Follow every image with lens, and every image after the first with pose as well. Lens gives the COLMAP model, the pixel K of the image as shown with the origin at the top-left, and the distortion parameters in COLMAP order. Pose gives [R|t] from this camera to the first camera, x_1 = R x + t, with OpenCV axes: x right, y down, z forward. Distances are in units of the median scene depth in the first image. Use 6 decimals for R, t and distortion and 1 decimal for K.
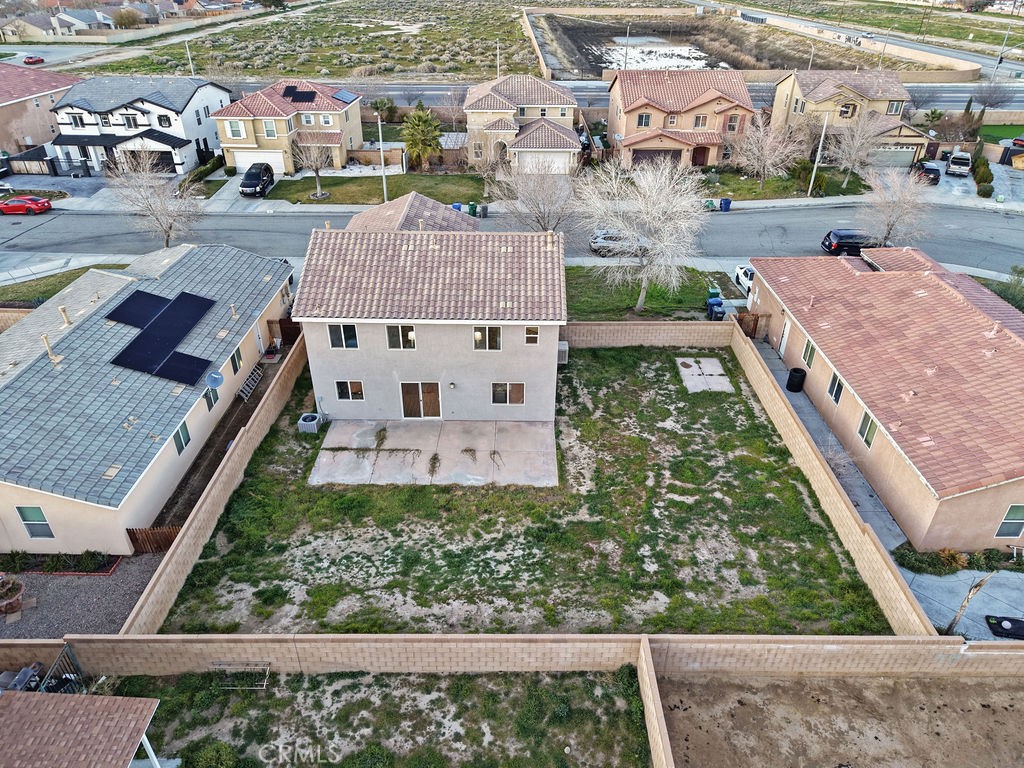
lens RADIAL K [[654.7, 0, 494.0], [0, 654.7, 390.3], [0, 0, 1]] dist [0.025536, -0.022184]
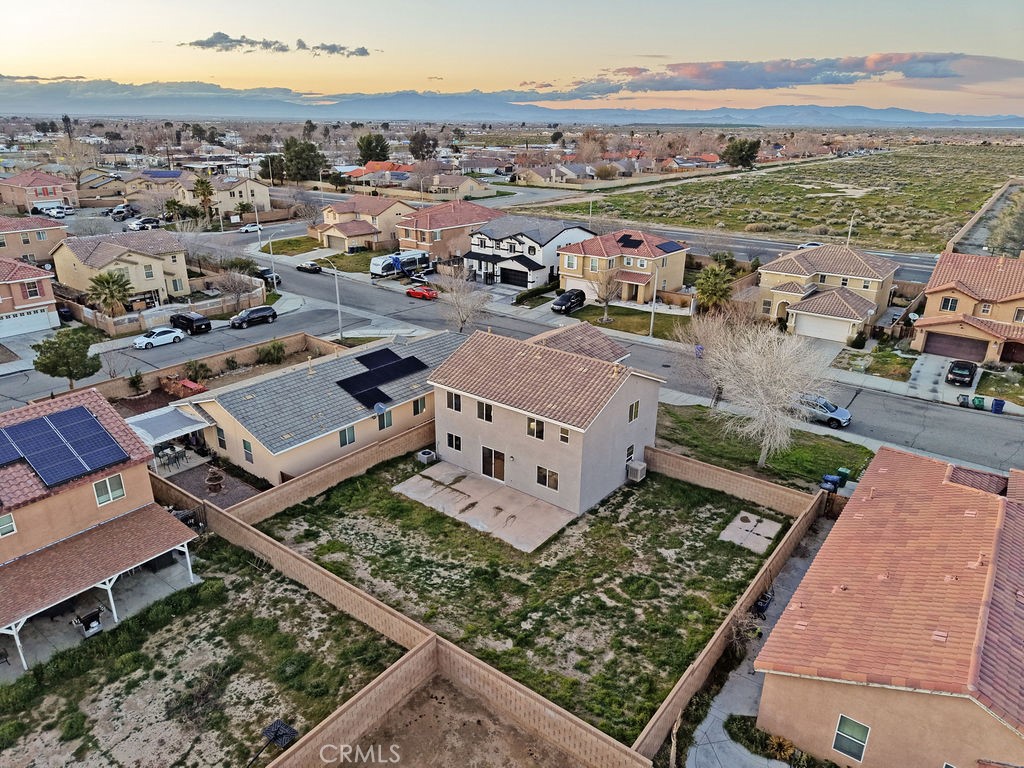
lens RADIAL K [[654.7, 0, 508.2], [0, 654.7, 383.5], [0, 0, 1]] dist [0.025536, -0.022184]
pose [[0.802620, 0.221145, -0.553983, 0.636932], [-0.328898, 0.938871, -0.101724, -0.014155], [0.497622, 0.263850, 0.826290, -0.115689]]
